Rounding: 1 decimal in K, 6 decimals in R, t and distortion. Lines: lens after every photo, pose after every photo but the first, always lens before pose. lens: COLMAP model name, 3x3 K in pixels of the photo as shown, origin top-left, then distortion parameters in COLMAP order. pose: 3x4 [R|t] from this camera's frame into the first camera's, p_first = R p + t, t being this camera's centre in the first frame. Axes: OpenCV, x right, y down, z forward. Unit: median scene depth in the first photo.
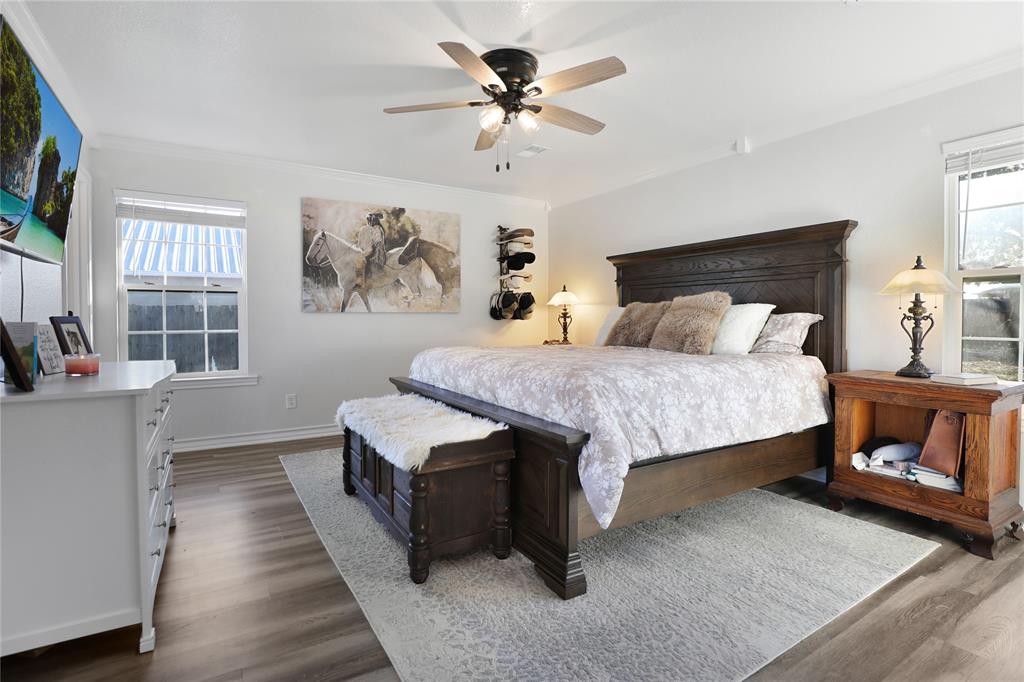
lens RADIAL K [[499.9, 0, 544.0], [0, 499.9, 322.4], [0, 0, 1]] dist [-0.023674, -0.000179]
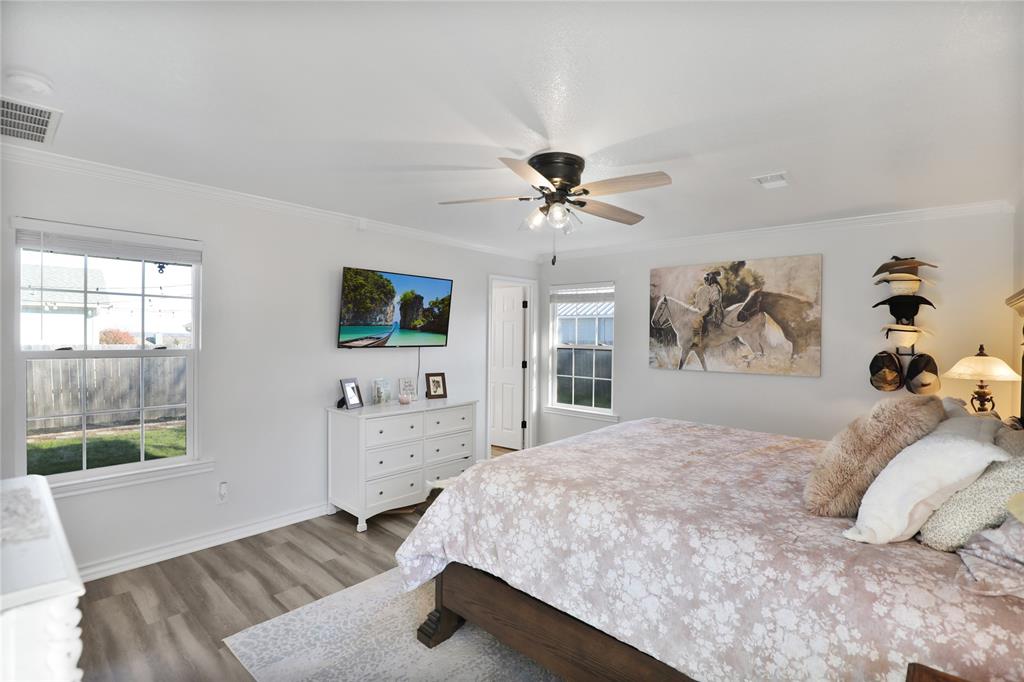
lens RADIAL K [[496.0, 0, 516.4], [0, 496.0, 335.3], [0, 0, 1]] dist [-0.026504, 0.000152]
pose [[0.256679, 0.006020, -0.966478, 0.515170], [-0.024669, 0.999696, -0.000324, -0.082083], [0.966182, 0.023925, 0.256750, 0.370059]]
